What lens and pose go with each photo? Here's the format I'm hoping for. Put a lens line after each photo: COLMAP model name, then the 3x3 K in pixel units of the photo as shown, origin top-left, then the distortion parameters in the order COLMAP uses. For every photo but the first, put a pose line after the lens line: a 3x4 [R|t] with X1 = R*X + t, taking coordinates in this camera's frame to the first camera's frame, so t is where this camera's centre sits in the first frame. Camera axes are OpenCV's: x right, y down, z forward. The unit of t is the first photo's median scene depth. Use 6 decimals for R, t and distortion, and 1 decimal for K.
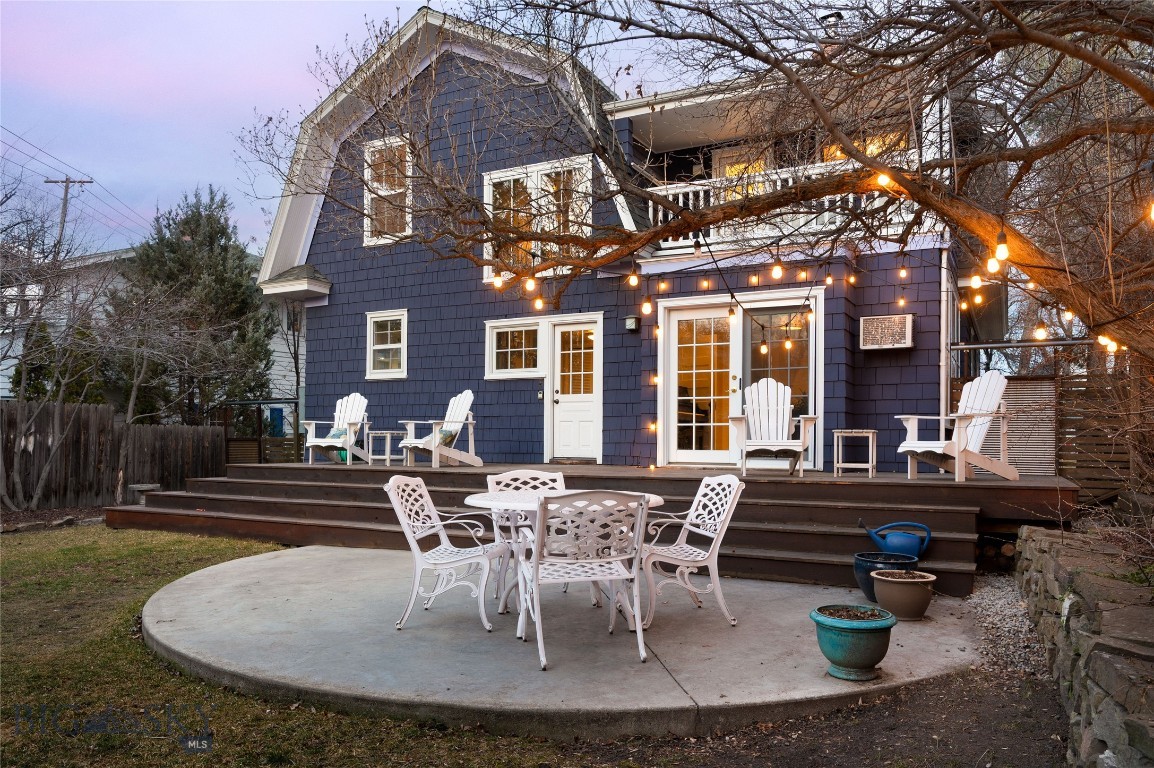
lens RADIAL K [[798.4, 0, 557.6], [0, 798.4, 416.9], [0, 0, 1]] dist [0.003121, 0.003631]
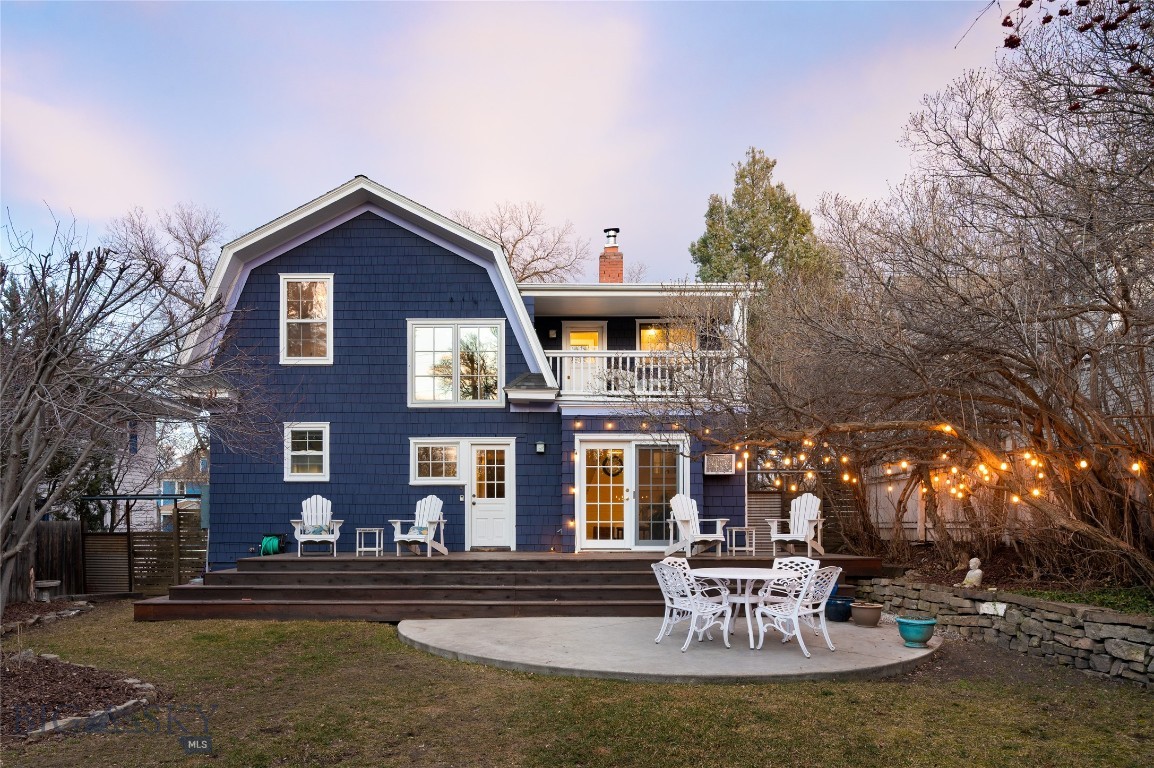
lens RADIAL K [[740.6, 0, 501.7], [0, 740.6, 499.5], [0, 0, 1]] dist [-0.005296, -0.001044]
pose [[0.894438, 0.006859, 0.447140, -0.553895], [-0.006380, 0.999976, -0.002577, -0.024984], [-0.447147, -0.000547, 0.894460, -0.111797]]
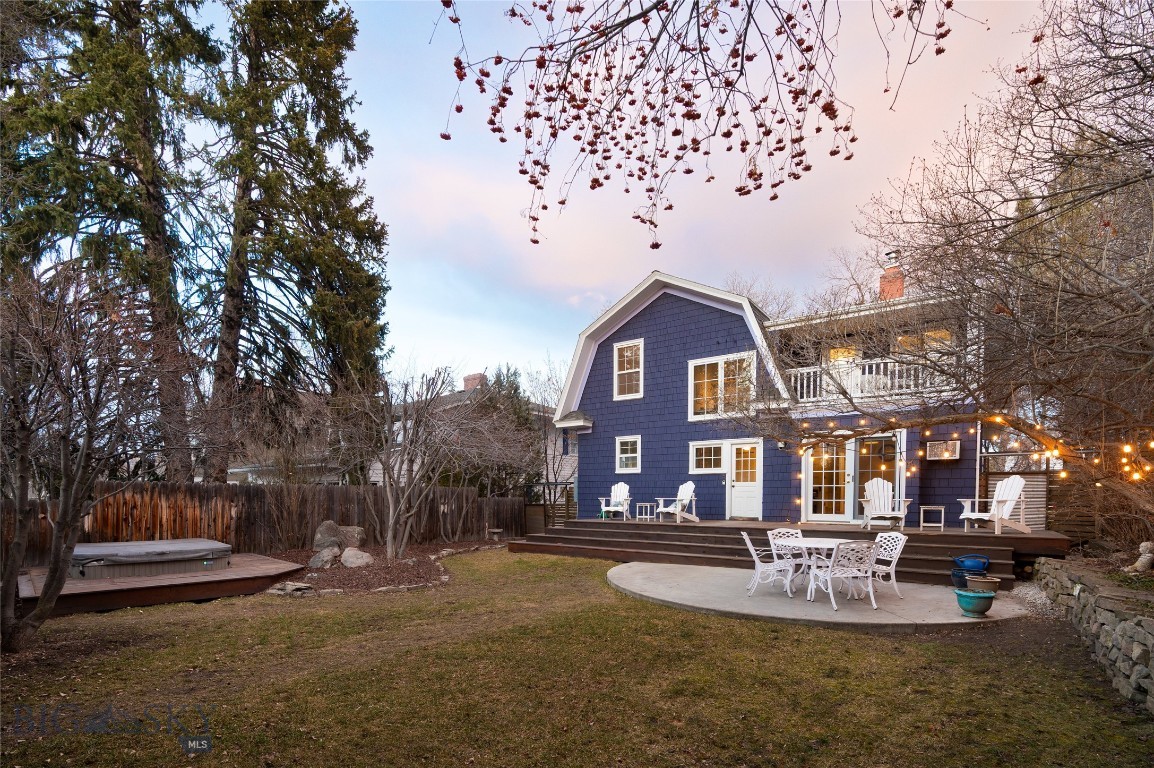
lens RADIAL K [[524.0, 0, 560.4], [0, 524.0, 495.1], [0, 0, 1]] dist [-0.003072, -0.000646]
pose [[0.986624, -0.002452, -0.162992, -0.216661], [0.006209, 0.999727, 0.022543, -0.031633], [0.162892, -0.023253, 0.986370, -0.270779]]
